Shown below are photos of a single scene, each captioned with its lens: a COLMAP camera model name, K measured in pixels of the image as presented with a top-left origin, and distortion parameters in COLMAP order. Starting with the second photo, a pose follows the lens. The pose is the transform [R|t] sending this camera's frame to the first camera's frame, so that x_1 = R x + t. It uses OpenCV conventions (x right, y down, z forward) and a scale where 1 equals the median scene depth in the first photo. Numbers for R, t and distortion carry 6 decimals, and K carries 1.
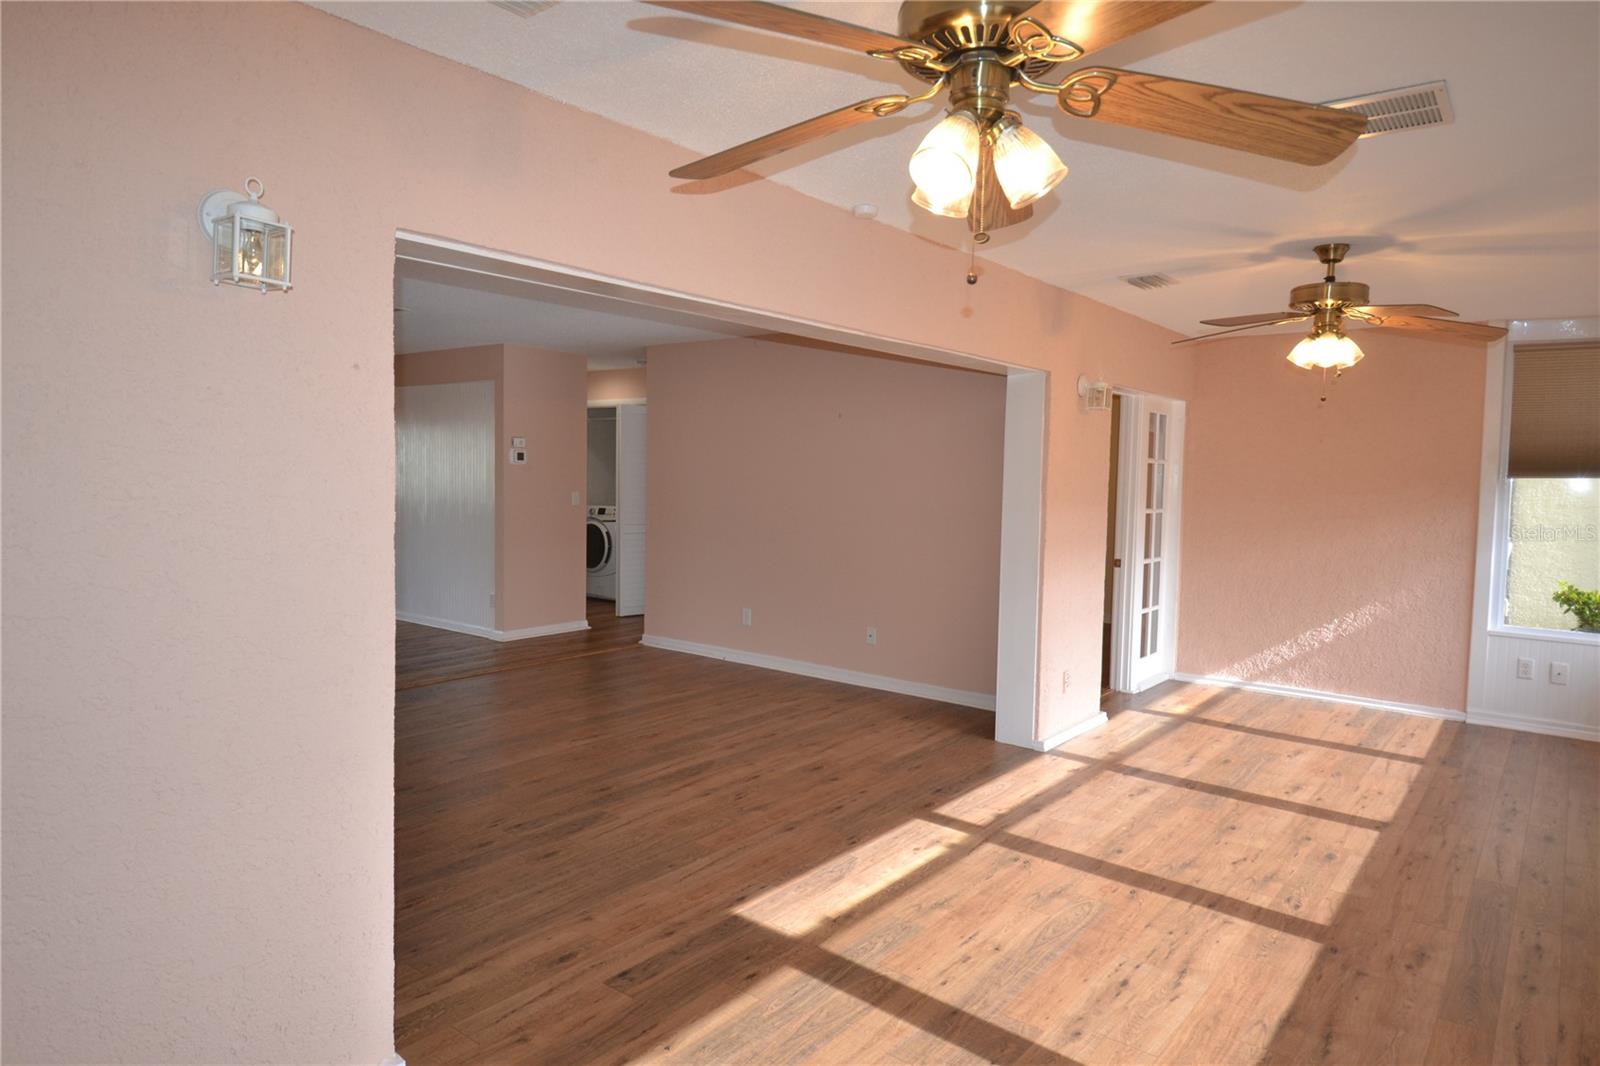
lens RADIAL K [[968.9, 0, 795.1], [0, 968.9, 529.9], [0, 0, 1]] dist [0.048987, -0.058219]
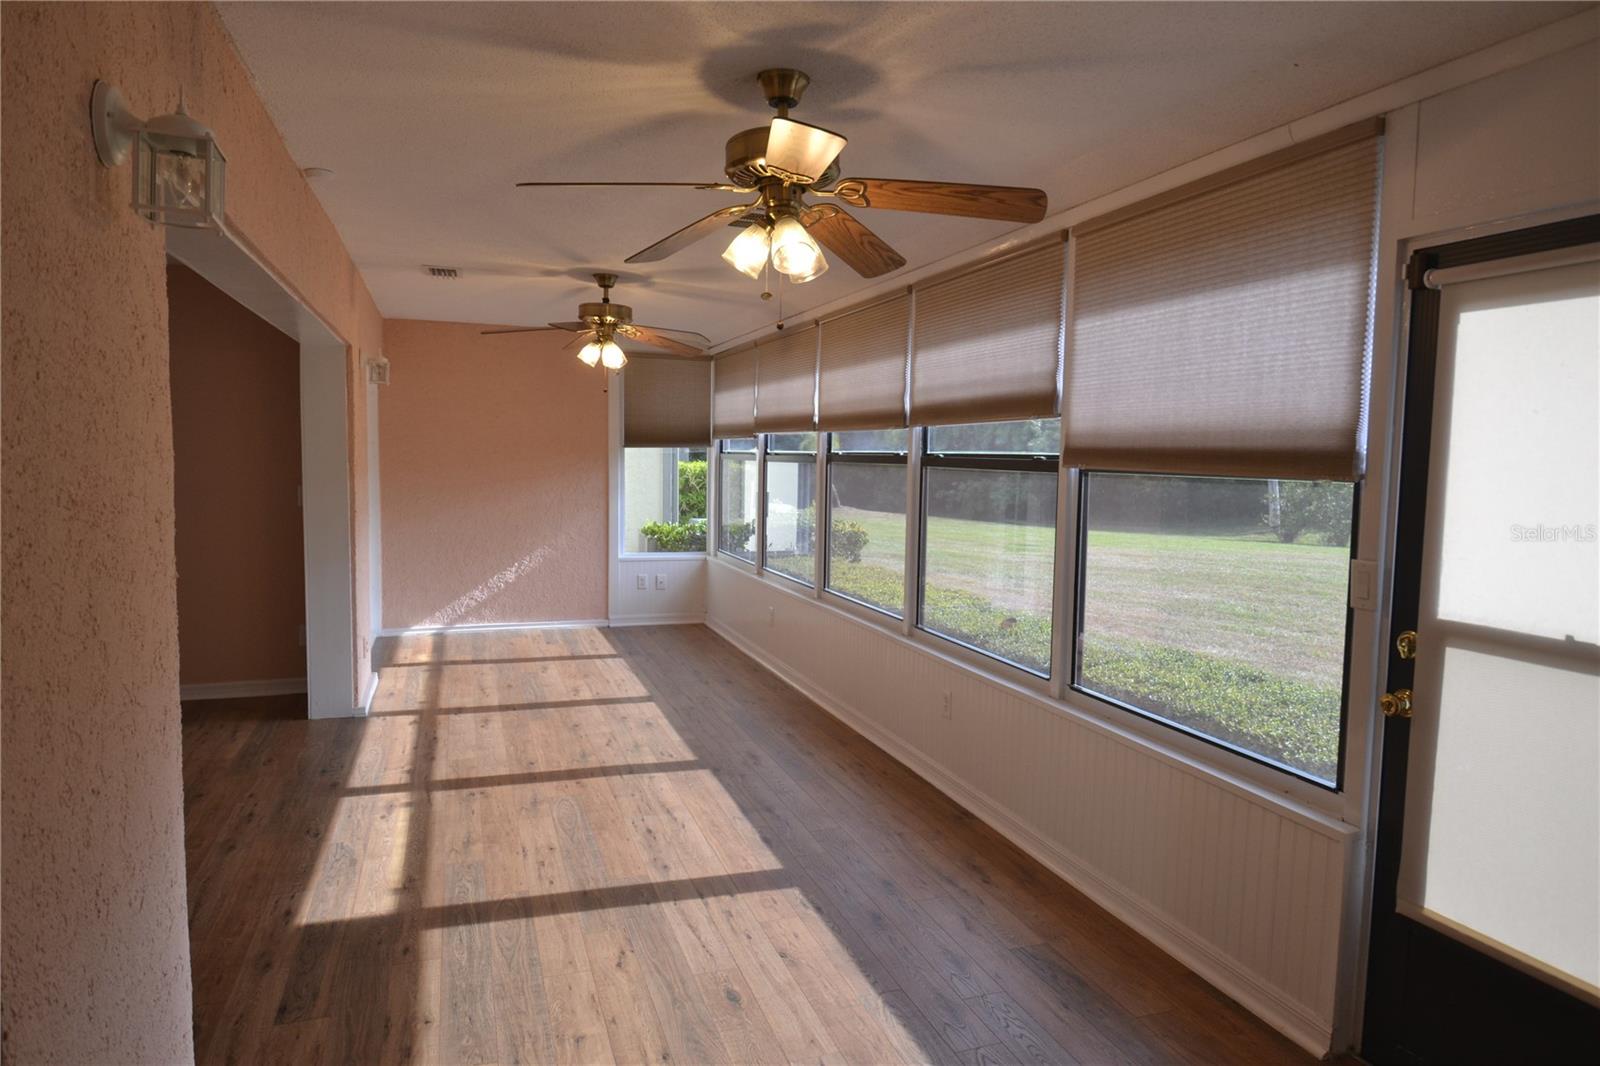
lens RADIAL K [[968.9, 0, 795.1], [0, 968.9, 529.9], [0, 0, 1]] dist [0.048987, -0.058219]
pose [[0.531692, -0.075829, 0.843536, -0.472102], [0.043911, 0.997112, 0.061956, -0.016877], [-0.845798, 0.004099, 0.533487, 0.083168]]
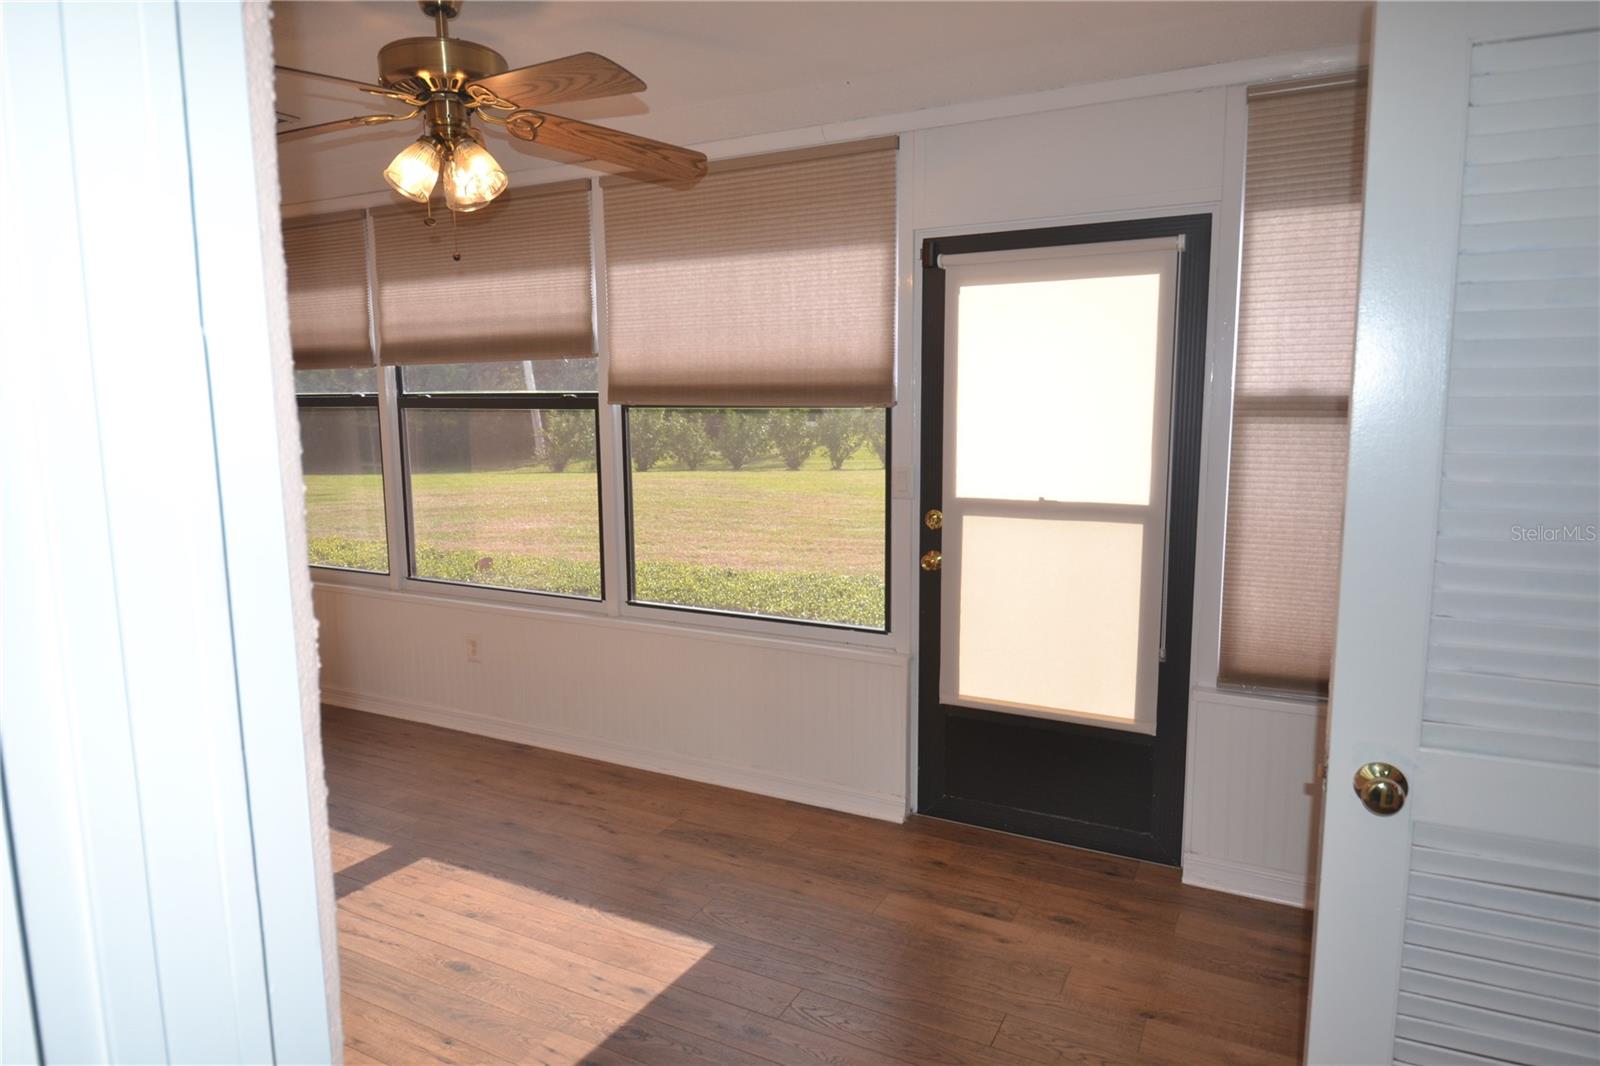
lens RADIAL K [[968.9, 0, 795.1], [0, 968.9, 529.9], [0, 0, 1]] dist [0.048987, -0.058219]
pose [[-0.190060, -0.149815, 0.970274, -0.576296], [0.063856, 0.984310, 0.164491, -0.031836], [-0.979694, 0.093221, -0.177511, 0.353132]]
